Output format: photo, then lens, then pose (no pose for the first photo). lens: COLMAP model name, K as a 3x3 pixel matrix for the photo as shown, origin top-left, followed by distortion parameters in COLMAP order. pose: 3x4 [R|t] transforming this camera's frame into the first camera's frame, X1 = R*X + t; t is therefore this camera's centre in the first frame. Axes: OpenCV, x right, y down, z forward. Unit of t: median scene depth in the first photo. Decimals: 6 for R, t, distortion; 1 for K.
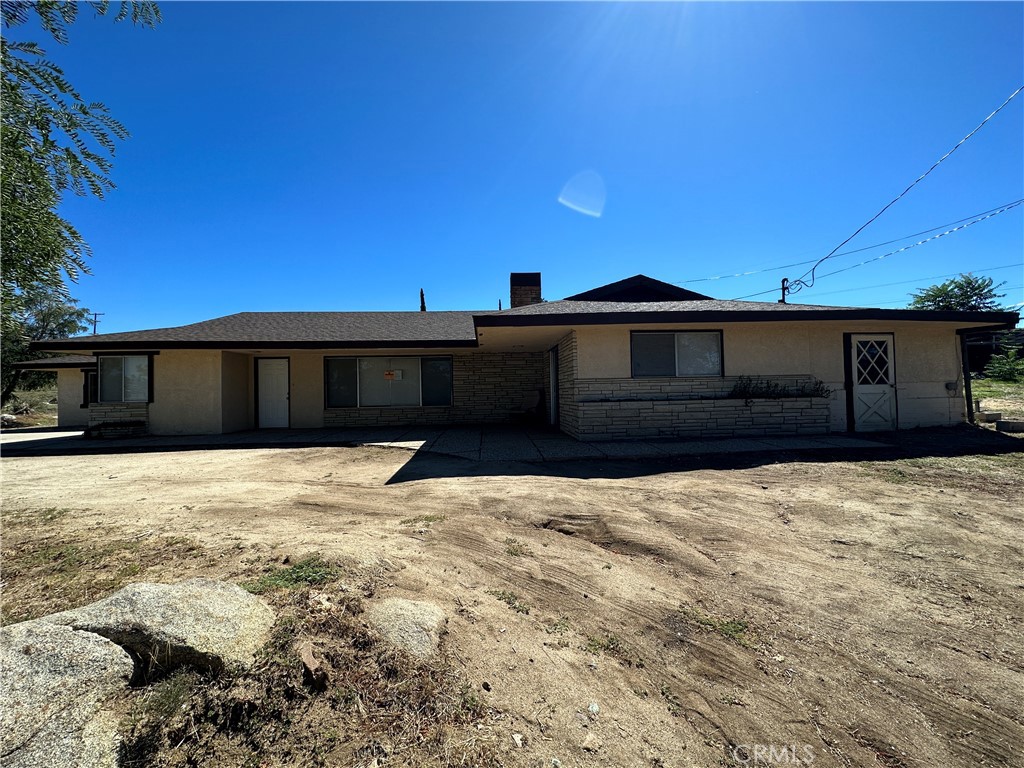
lens RADIAL K [[416.5, 0, 512.3], [0, 416.5, 383.1], [0, 0, 1]] dist [0.001127, 0.000040]
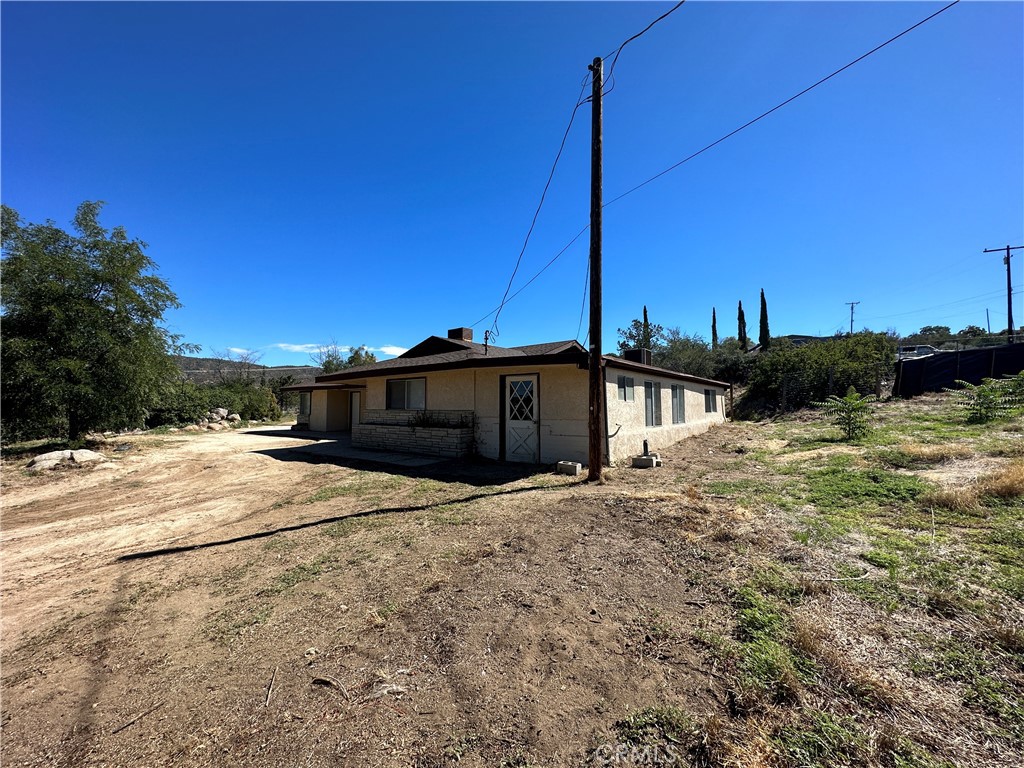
lens RADIAL K [[416.5, 0, 512.8], [0, 416.5, 387.3], [0, 0, 1]] dist [0.001127, 0.000040]
pose [[0.723115, -0.013444, -0.690597, 1.737192], [0.004008, 0.999875, -0.015268, -0.072912], [0.690716, 0.008273, 0.723079, 0.186446]]
